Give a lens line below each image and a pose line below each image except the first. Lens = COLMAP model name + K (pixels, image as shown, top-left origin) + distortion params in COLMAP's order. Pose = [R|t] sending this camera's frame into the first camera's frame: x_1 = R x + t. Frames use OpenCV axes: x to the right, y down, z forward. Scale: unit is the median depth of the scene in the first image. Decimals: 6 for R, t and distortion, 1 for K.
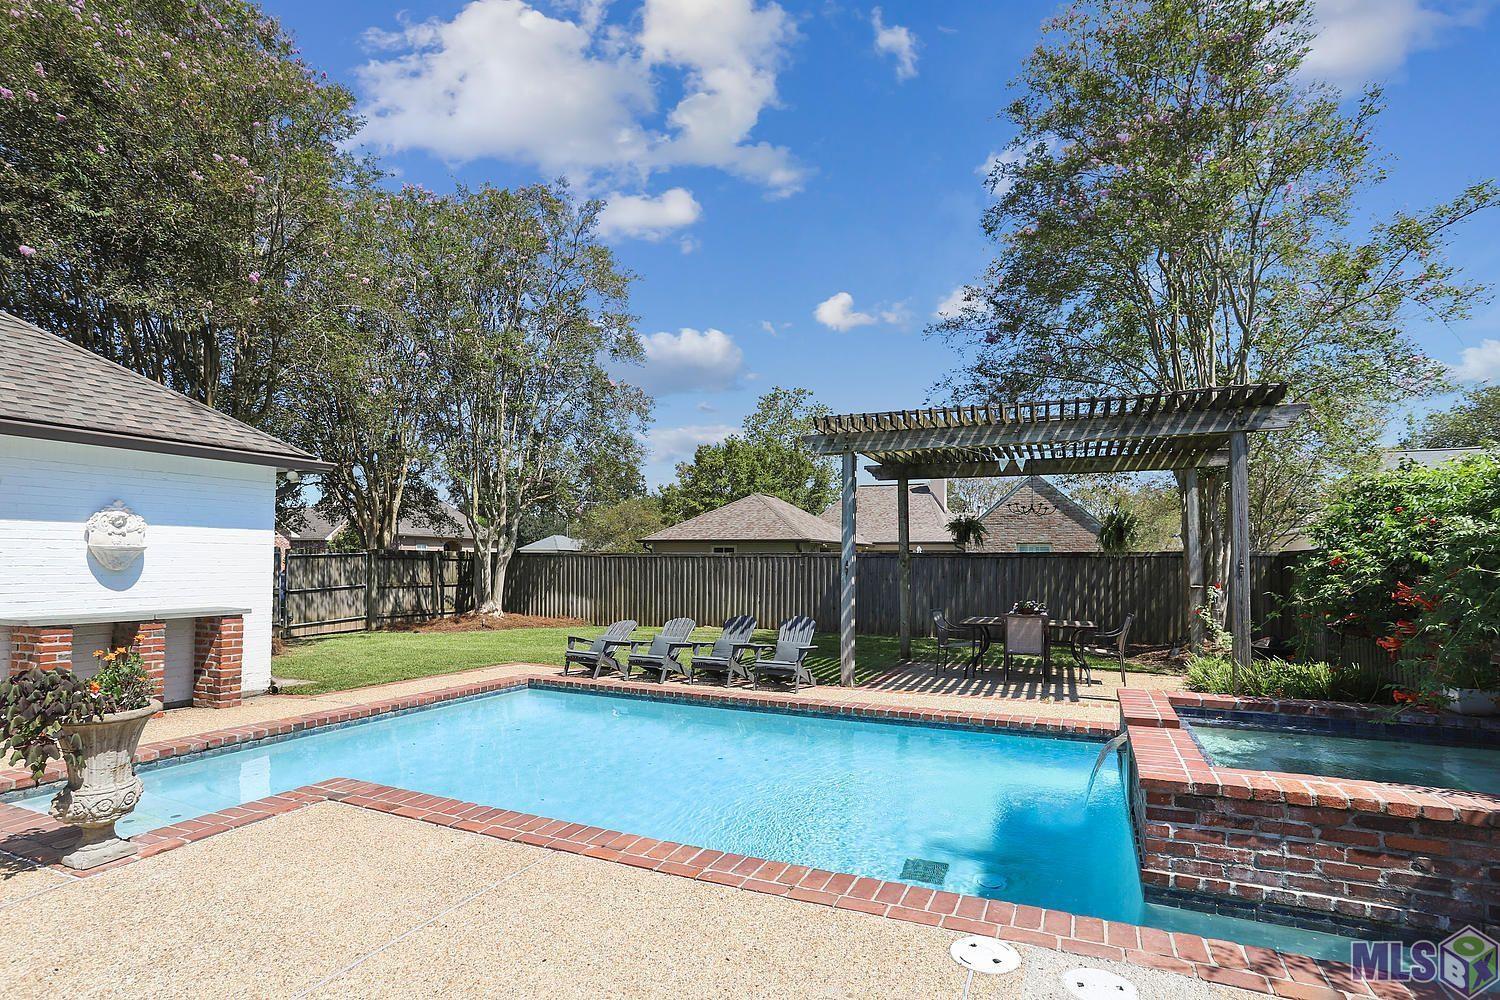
lens RADIAL K [[753.3, 0, 750.4], [0, 753.3, 561.0], [0, 0, 1]] dist [-0.000846, -0.000049]
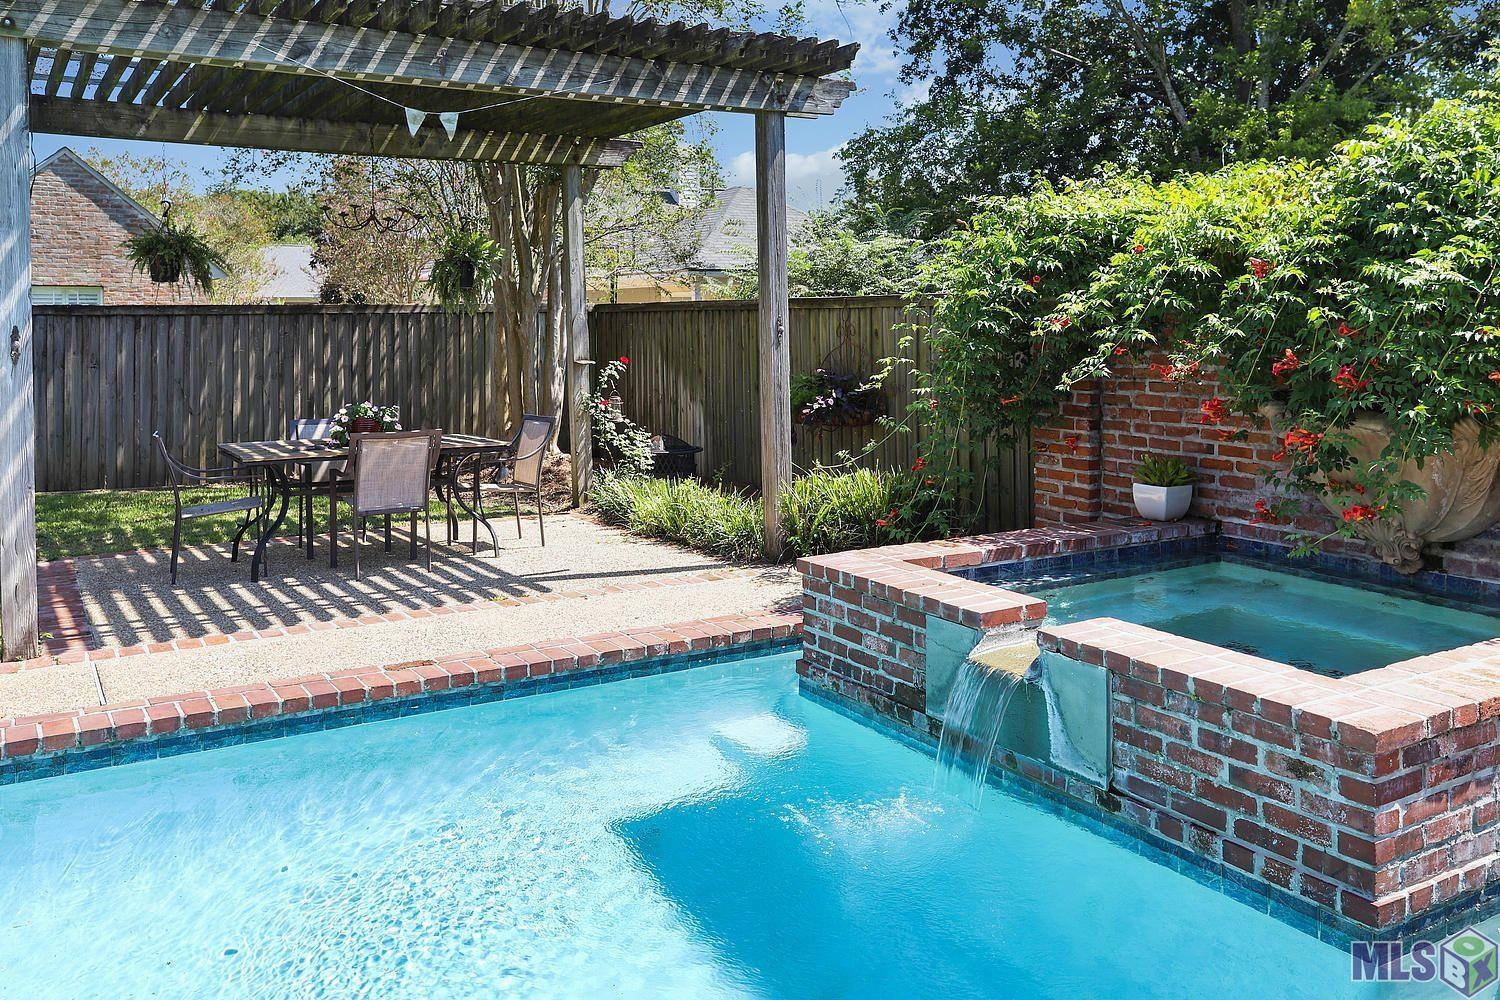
lens RADIAL K [[1260.3, 0, 752.4], [0, 1260.3, 346.0], [0, 0, 1]] dist [0.014467, 0.012380]
pose [[0.572722, -0.024745, 0.819376, -0.223791], [0.007105, 0.999657, 0.025223, -0.004839], [-0.819719, -0.008624, 0.572701, 0.417103]]
